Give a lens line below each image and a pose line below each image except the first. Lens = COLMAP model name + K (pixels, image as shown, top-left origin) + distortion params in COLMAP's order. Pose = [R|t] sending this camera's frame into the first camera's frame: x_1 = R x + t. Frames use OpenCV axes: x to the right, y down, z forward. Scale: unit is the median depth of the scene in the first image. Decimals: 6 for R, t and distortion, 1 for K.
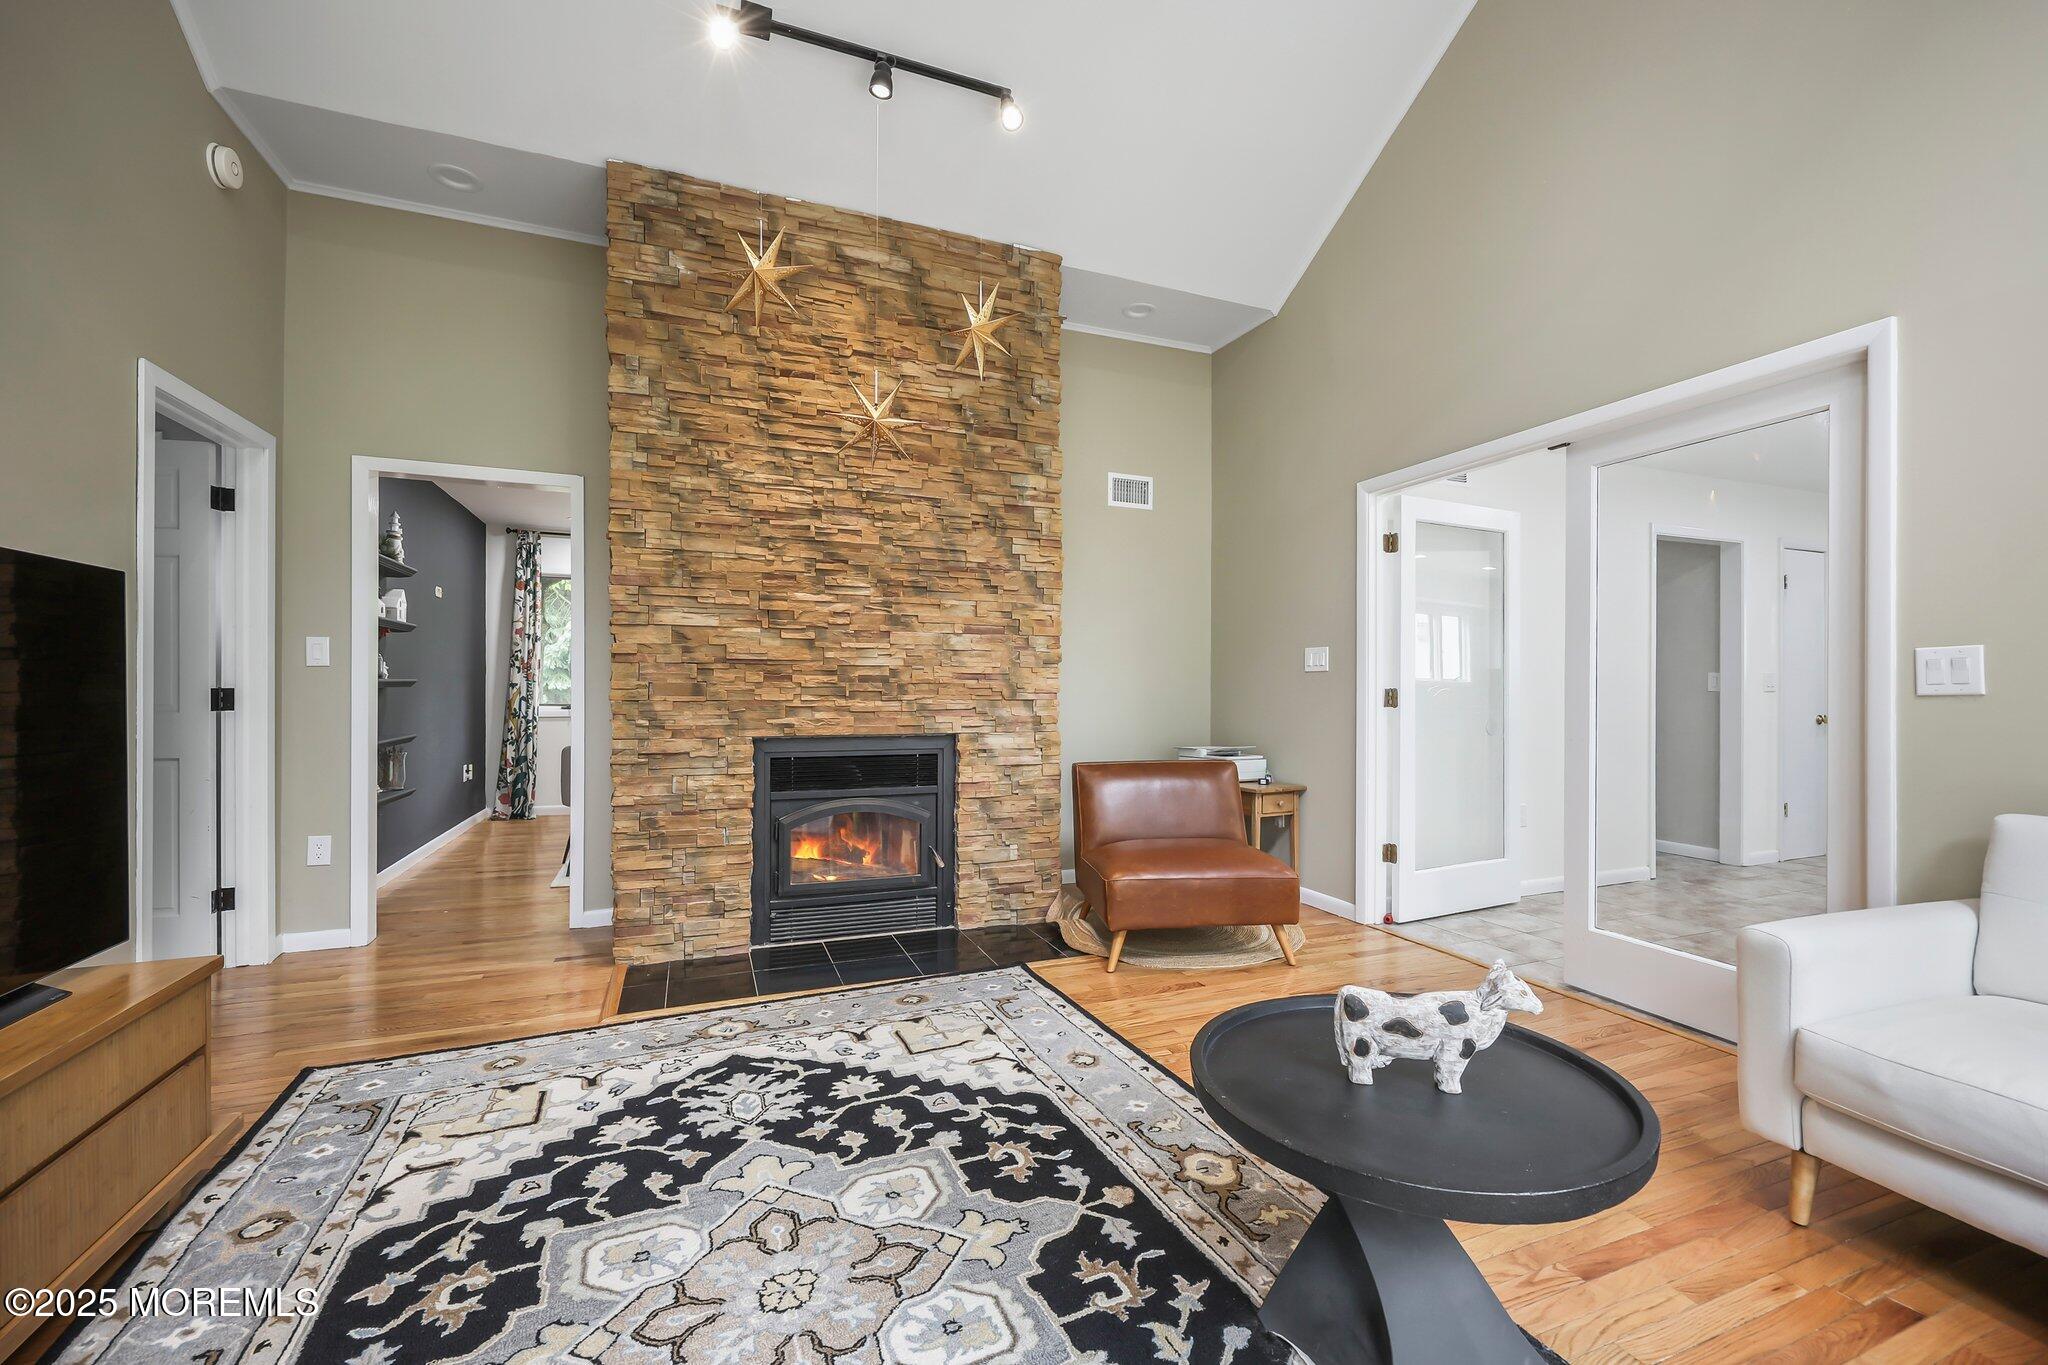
lens RADIAL K [[834.5, 0, 1033.8], [0, 834.5, 683.0], [0, 0, 1]] dist [0.002246, 0.000561]
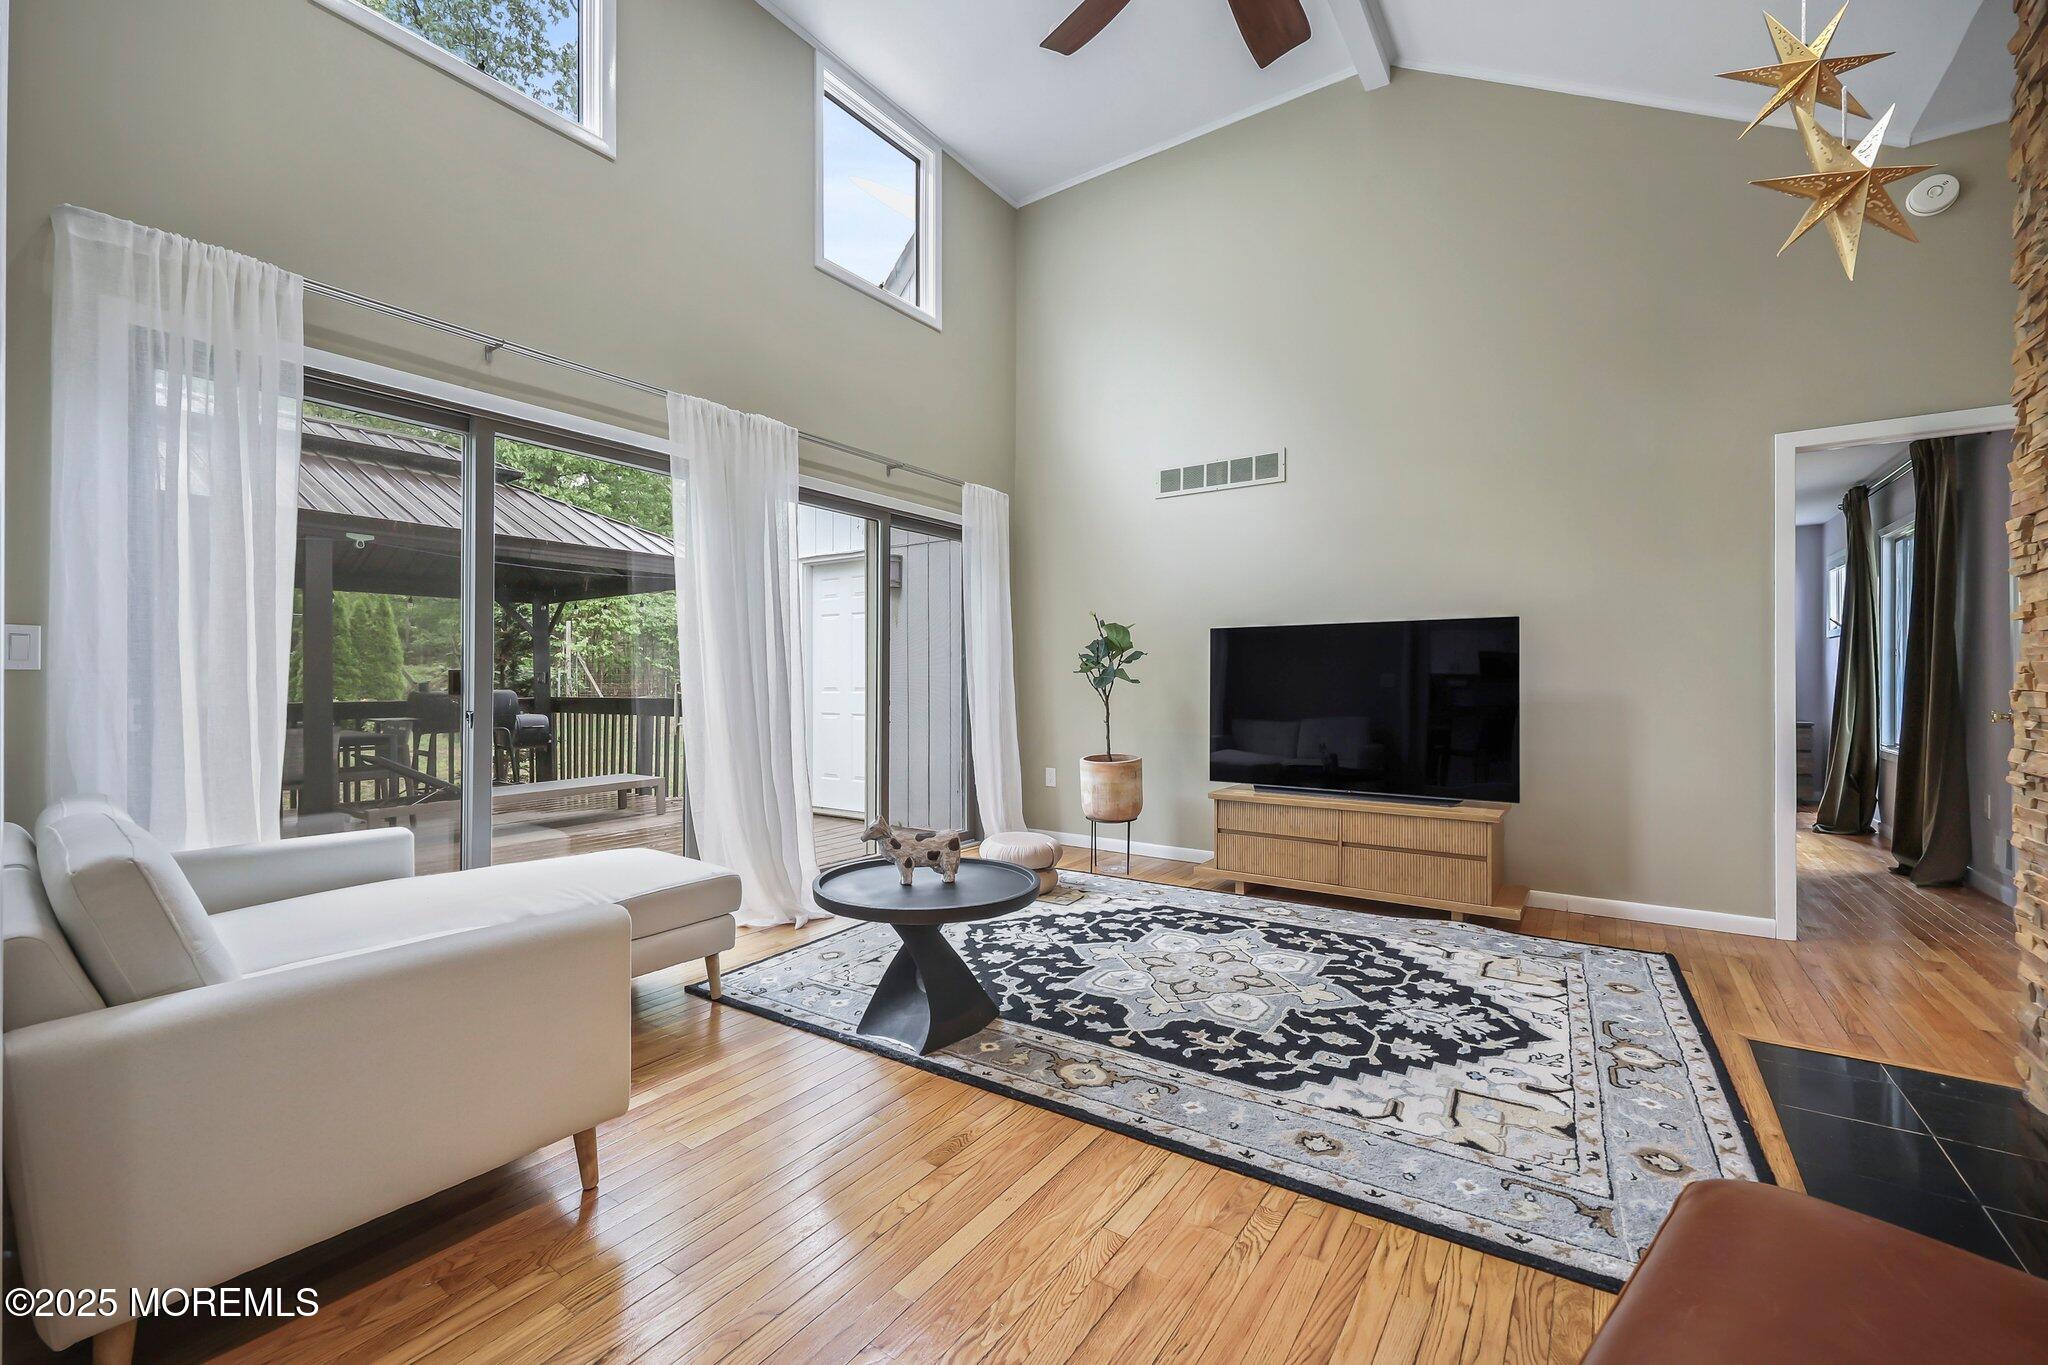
lens RADIAL K [[834.5, 0, 1041.4], [0, 834.5, 682.6], [0, 0, 1]] dist [0.002246, 0.000561]
pose [[-0.827238, 0.001966, -0.561848, 0.861191], [0.003636, 0.999992, -0.001853, 0.021551], [0.561839, -0.003576, -0.827239, 1.811798]]
